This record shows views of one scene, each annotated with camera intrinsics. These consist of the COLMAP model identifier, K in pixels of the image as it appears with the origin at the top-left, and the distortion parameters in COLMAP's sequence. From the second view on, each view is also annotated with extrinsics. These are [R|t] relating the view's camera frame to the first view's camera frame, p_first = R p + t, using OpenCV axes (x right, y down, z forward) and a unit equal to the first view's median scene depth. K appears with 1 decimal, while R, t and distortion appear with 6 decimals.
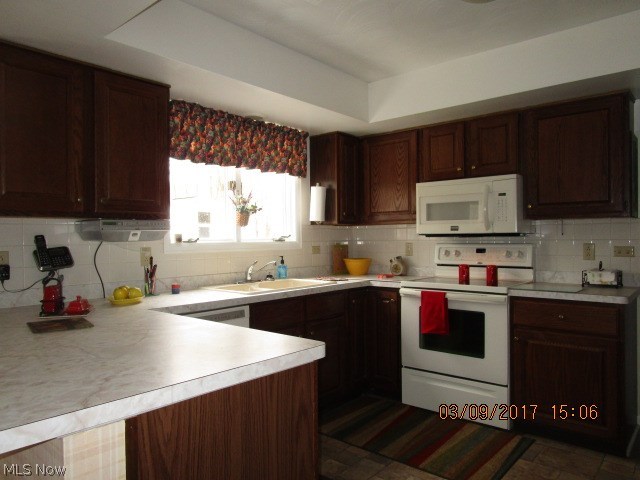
lens RADIAL K [[454.5, 0, 320.0], [0, 454.5, 240.0], [0, 0, 1]] dist [-0.034264, 0.005273]
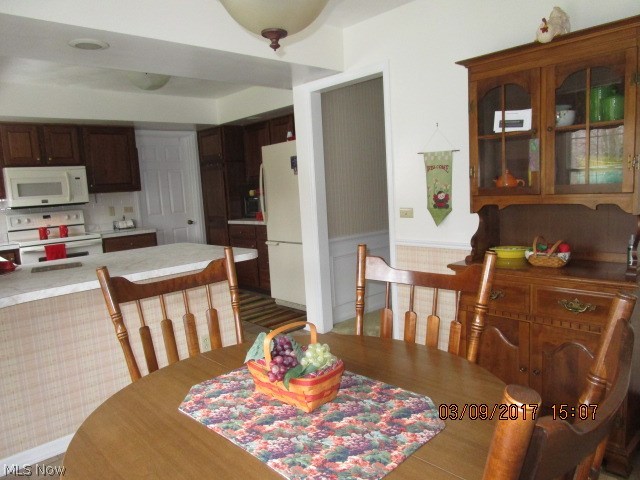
lens RADIAL K [[454.5, 0, 320.0], [0, 454.5, 240.0], [0, 0, 1]] dist [-0.034264, 0.005273]
pose [[0.118084, -0.118733, 0.985880, -1.013707], [0.064462, 0.991648, 0.111707, -0.007368], [-0.990909, 0.050361, 0.124752, -0.024408]]
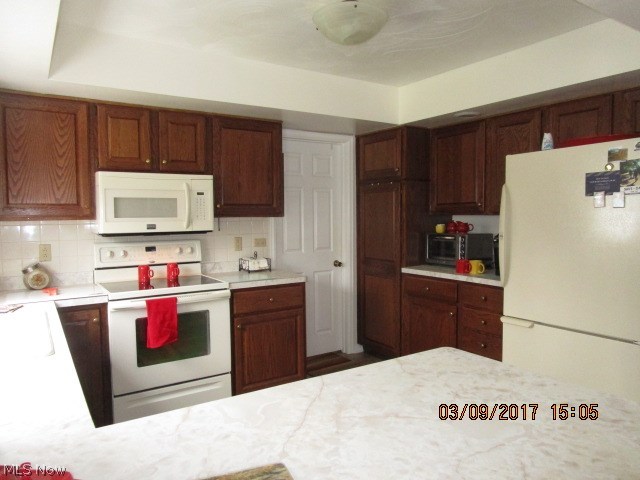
lens RADIAL K [[454.5, 0, 320.0], [0, 454.5, 240.0], [0, 0, 1]] dist [-0.034264, 0.005273]
pose [[0.279851, -0.049703, 0.958756, -0.486408], [0.011061, 0.998760, 0.048548, -0.039882], [-0.959980, -0.002982, 0.280053, 0.424944]]
